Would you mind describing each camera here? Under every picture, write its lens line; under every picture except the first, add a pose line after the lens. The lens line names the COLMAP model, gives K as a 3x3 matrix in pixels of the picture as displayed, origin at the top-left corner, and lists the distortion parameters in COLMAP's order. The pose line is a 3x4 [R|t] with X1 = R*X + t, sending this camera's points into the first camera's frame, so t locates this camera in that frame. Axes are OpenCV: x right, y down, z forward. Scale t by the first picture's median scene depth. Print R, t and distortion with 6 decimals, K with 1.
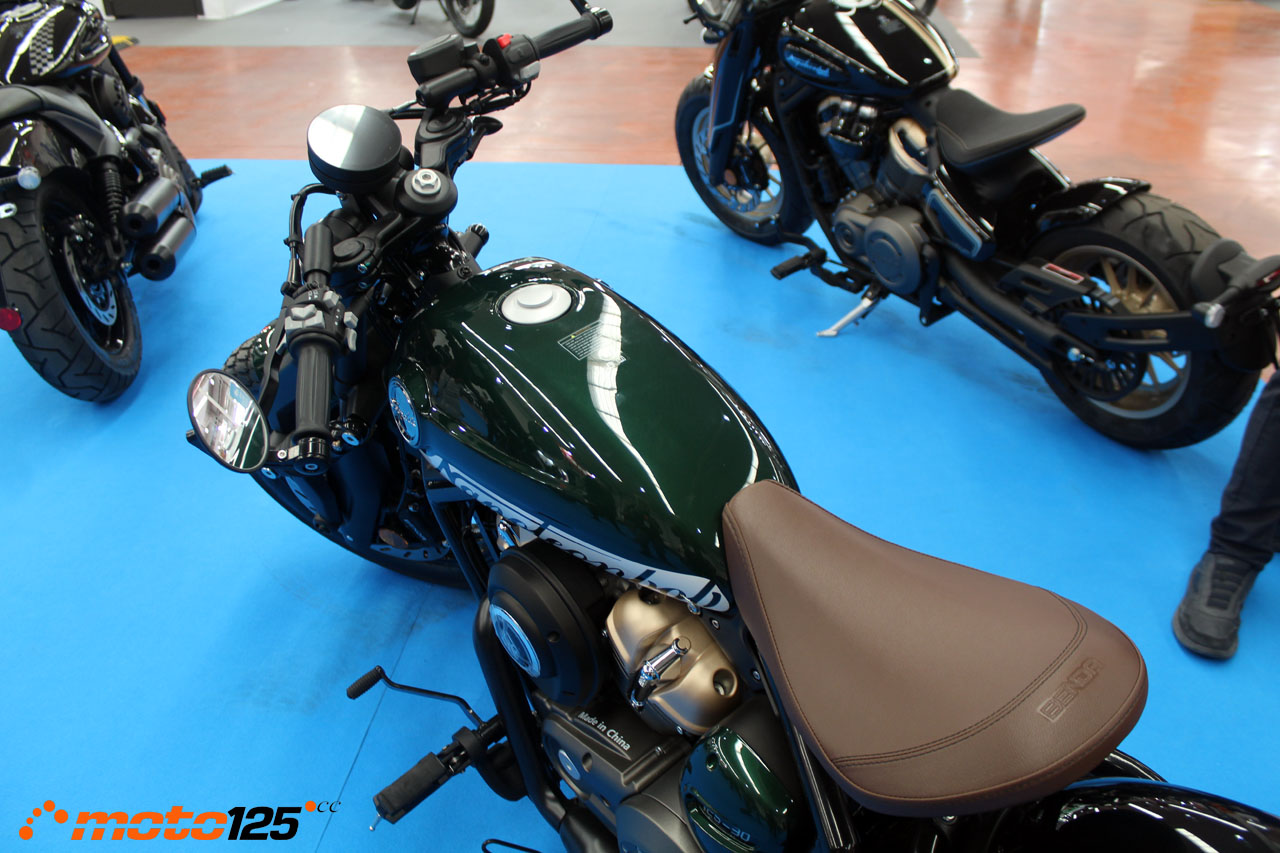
lens RADIAL K [[1068.5, 0, 640.0], [0, 1068.5, 426.5], [0, 0, 1]] dist [-0.134250, 0.002122]
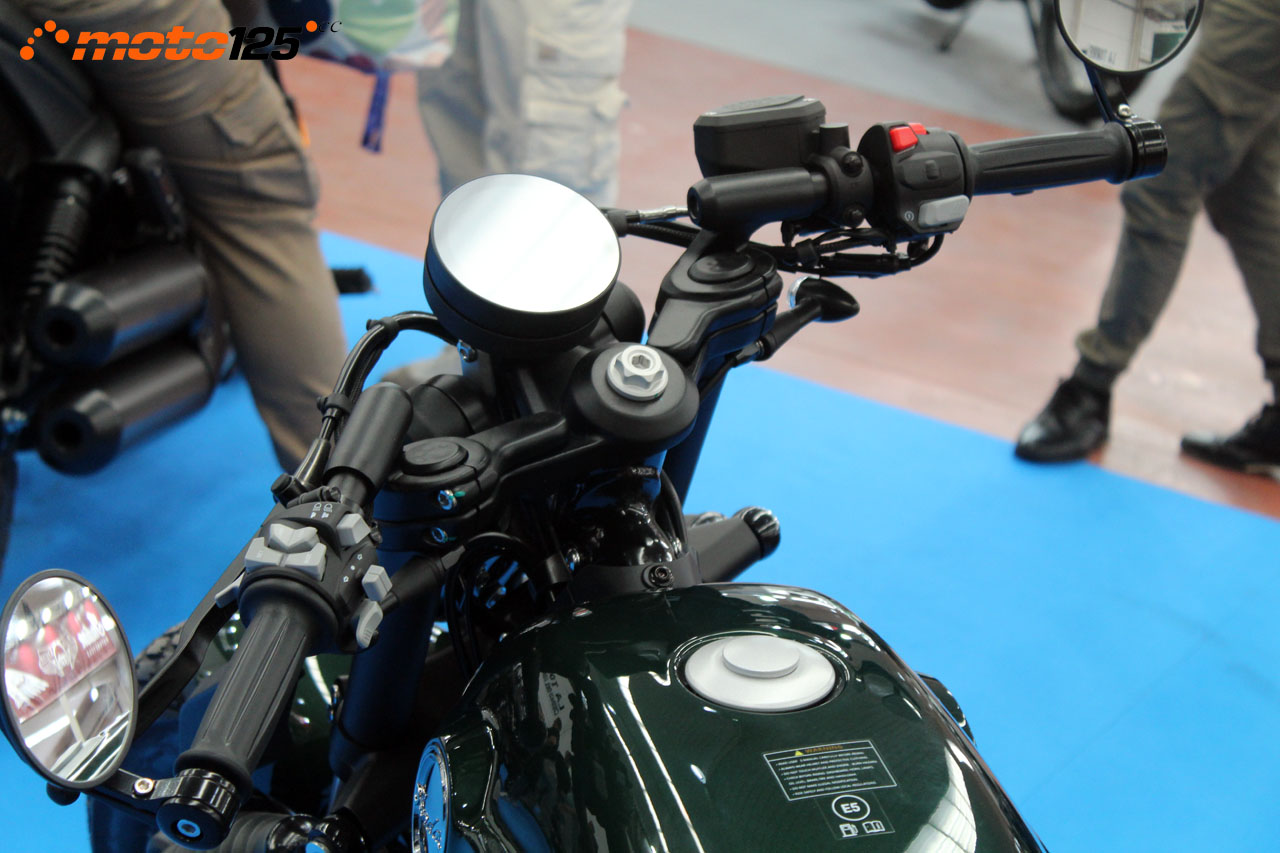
lens RADIAL K [[3327.9, 0, 640.0], [0, 3327.9, 426.5], [0, 0, 1]] dist [-0.013510, -0.364379]
pose [[0.917193, 0.259230, -0.302583, 0.251346], [-0.329629, 0.920289, -0.210744, 0.103245], [0.223832, 0.293033, 0.929532, -0.373426]]
